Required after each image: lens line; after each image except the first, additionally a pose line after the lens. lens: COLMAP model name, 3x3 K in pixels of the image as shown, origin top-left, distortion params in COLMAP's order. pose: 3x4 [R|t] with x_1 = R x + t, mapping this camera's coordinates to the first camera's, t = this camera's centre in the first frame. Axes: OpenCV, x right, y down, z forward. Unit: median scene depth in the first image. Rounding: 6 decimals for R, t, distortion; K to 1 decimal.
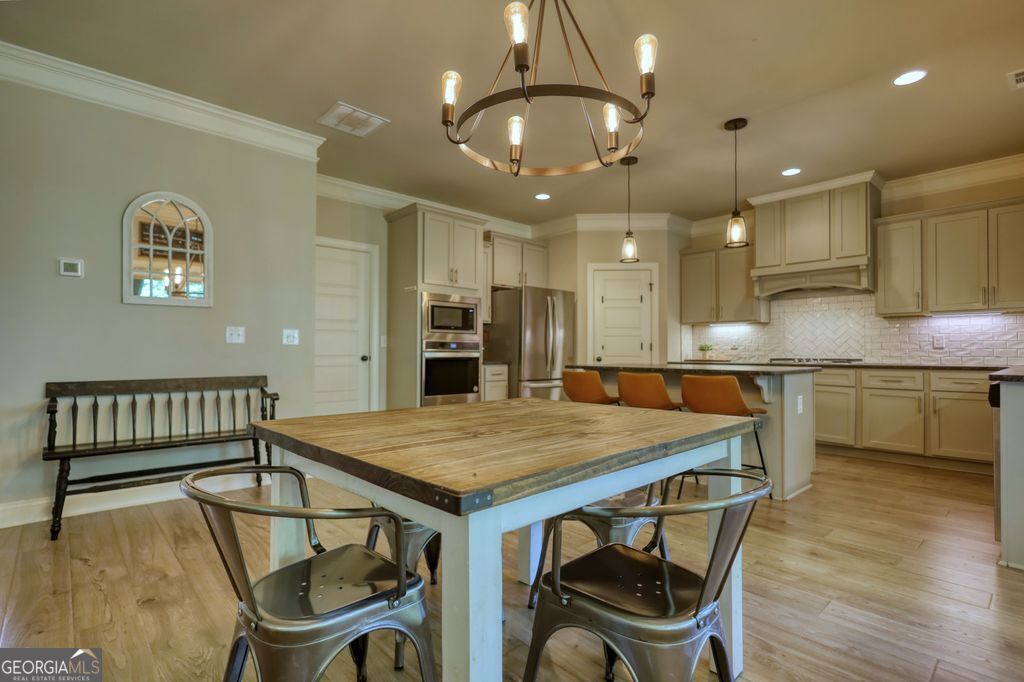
lens RADIAL K [[474.5, 0, 509.8], [0, 474.5, 342.7], [0, 0, 1]] dist [0.002510, 0.000610]
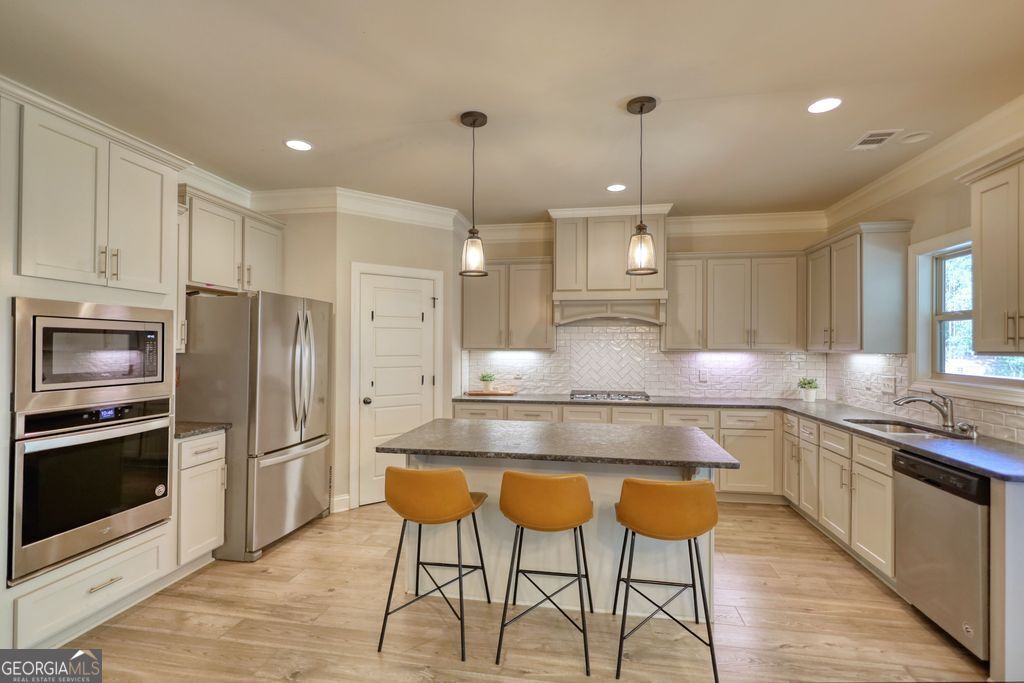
lens RADIAL K [[474.5, 0, 505.5], [0, 474.5, 342.4], [0, 0, 1]] dist [0.002510, 0.000610]
pose [[0.793616, 0.005987, 0.608390, -0.091530], [-0.012234, 0.999906, 0.006118, -0.070171], [-0.608296, -0.012298, 0.793615, 0.385237]]
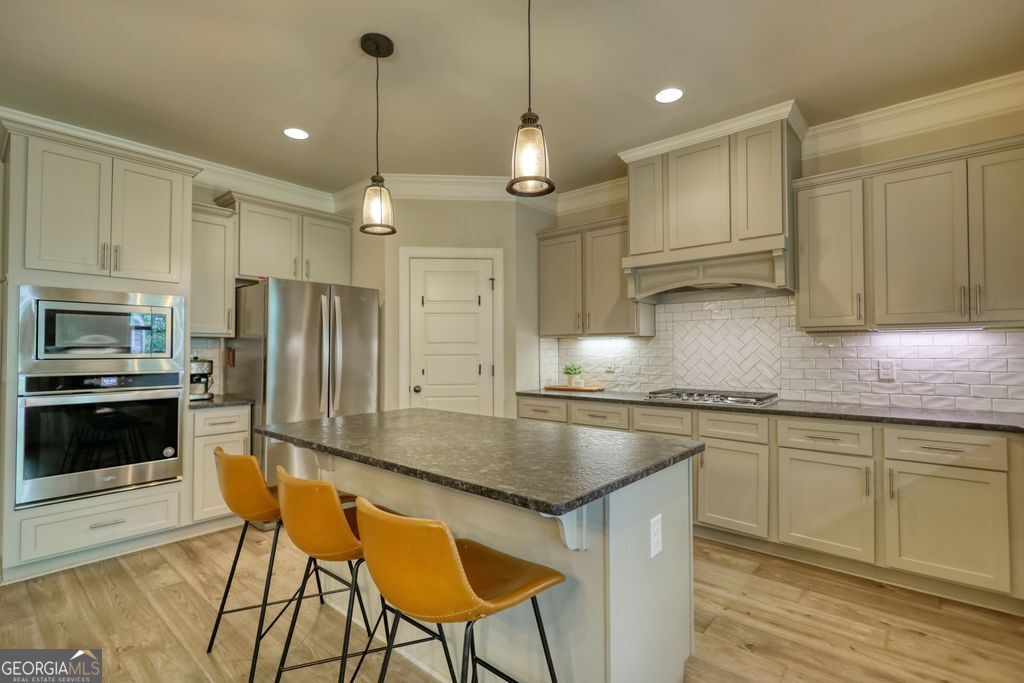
lens RADIAL K [[474.5, 0, 503.1], [0, 474.5, 340.0], [0, 0, 1]] dist [0.002510, 0.000610]
pose [[0.993130, -0.002338, 0.116997, 0.277852], [0.003046, 0.999978, -0.005875, -0.037329], [-0.116980, 0.006191, 0.993115, 0.378111]]
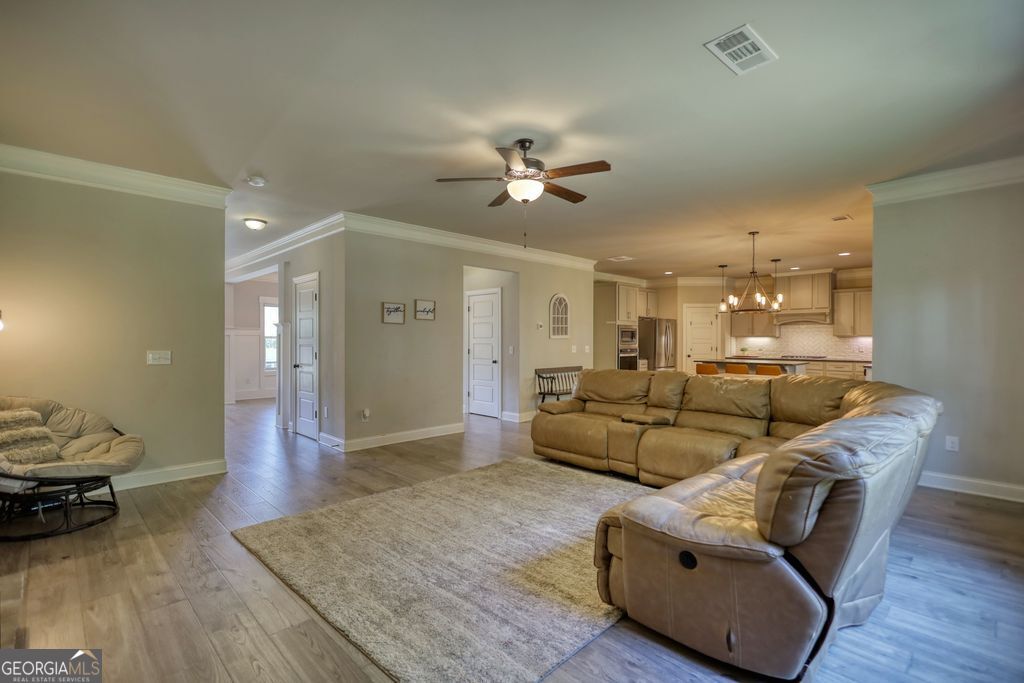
lens RADIAL K [[474.5, 0, 511.5], [0, 474.5, 339.7], [0, 0, 1]] dist [0.002510, 0.000610]
pose [[0.999027, -0.001463, 0.044069, -0.695671], [0.000580, 0.999799, 0.020043, -0.078605], [-0.044090, -0.019997, 0.998827, -0.969381]]
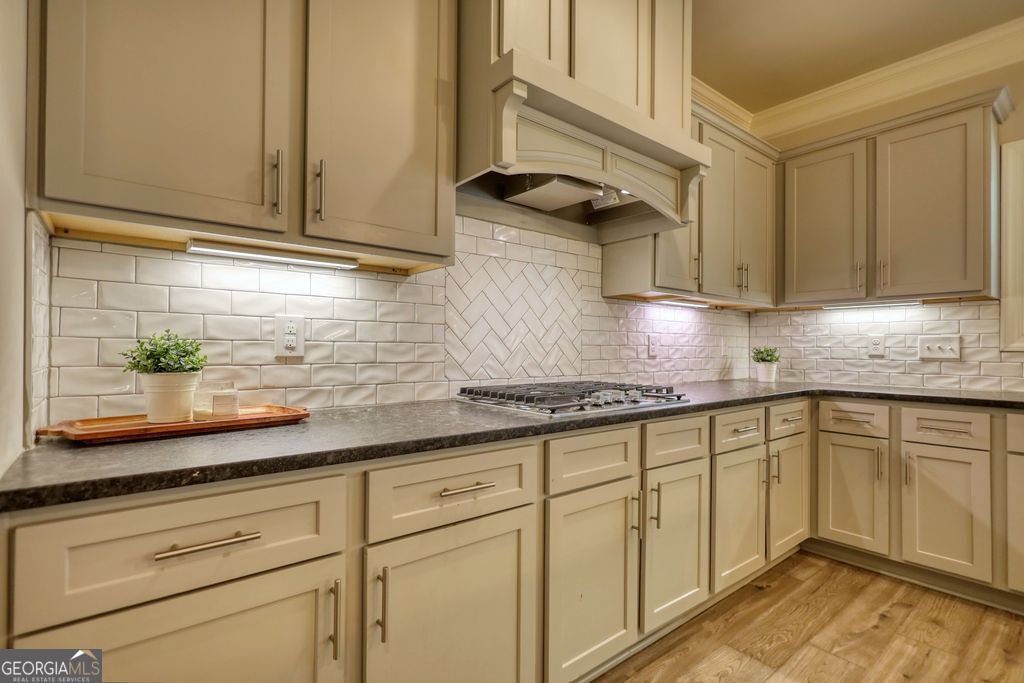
lens RADIAL K [[474.5, 0, 498.6], [0, 474.5, 345.6], [0, 0, 1]] dist [0.002510, 0.000610]
pose [[0.067396, 0.004653, 0.997715, 0.274130], [-0.025738, 0.999664, -0.002924, 0.003724], [-0.997394, -0.025482, 0.067493, 1.043800]]
